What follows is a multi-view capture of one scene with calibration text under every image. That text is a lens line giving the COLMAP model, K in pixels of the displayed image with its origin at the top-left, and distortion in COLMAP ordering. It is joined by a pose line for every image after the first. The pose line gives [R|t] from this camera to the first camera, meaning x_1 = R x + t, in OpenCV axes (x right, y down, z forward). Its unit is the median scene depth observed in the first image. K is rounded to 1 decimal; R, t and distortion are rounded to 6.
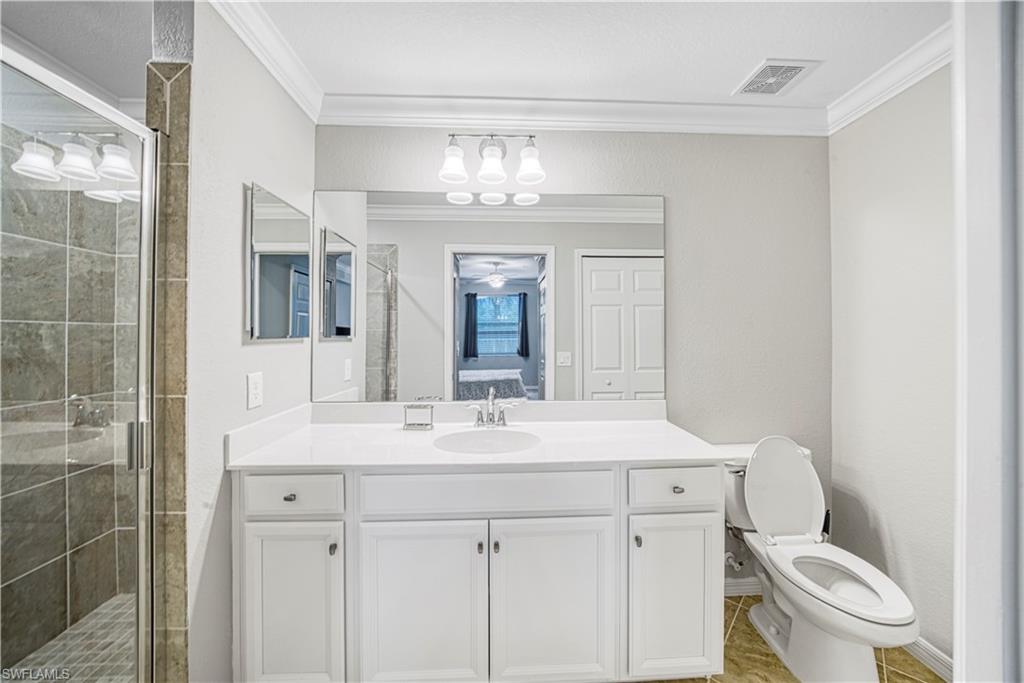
lens RADIAL K [[365.5, 0, 529.5], [0, 365.5, 334.8], [0, 0, 1]] dist [-0.016943, 0.000776]
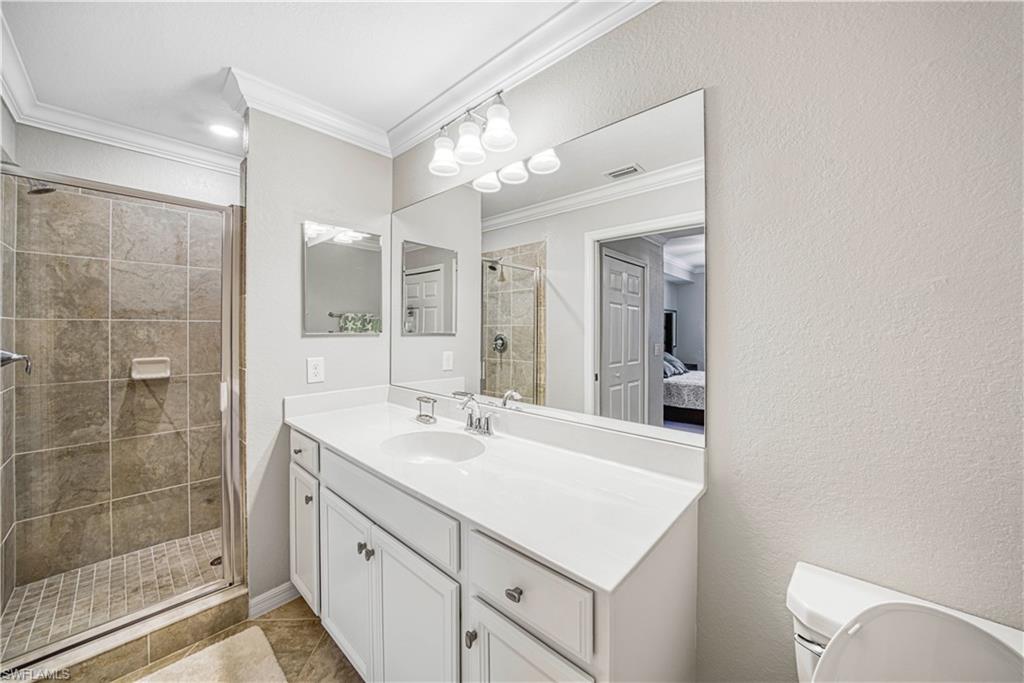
lens RADIAL K [[365.5, 0, 504.4], [0, 365.5, 335.5], [0, 0, 1]] dist [-0.016943, 0.000776]
pose [[0.713729, 0.012626, -0.700308, 0.382220], [-0.001810, 0.999867, 0.016183, -0.002577], [0.700419, -0.010283, 0.713657, 0.263619]]
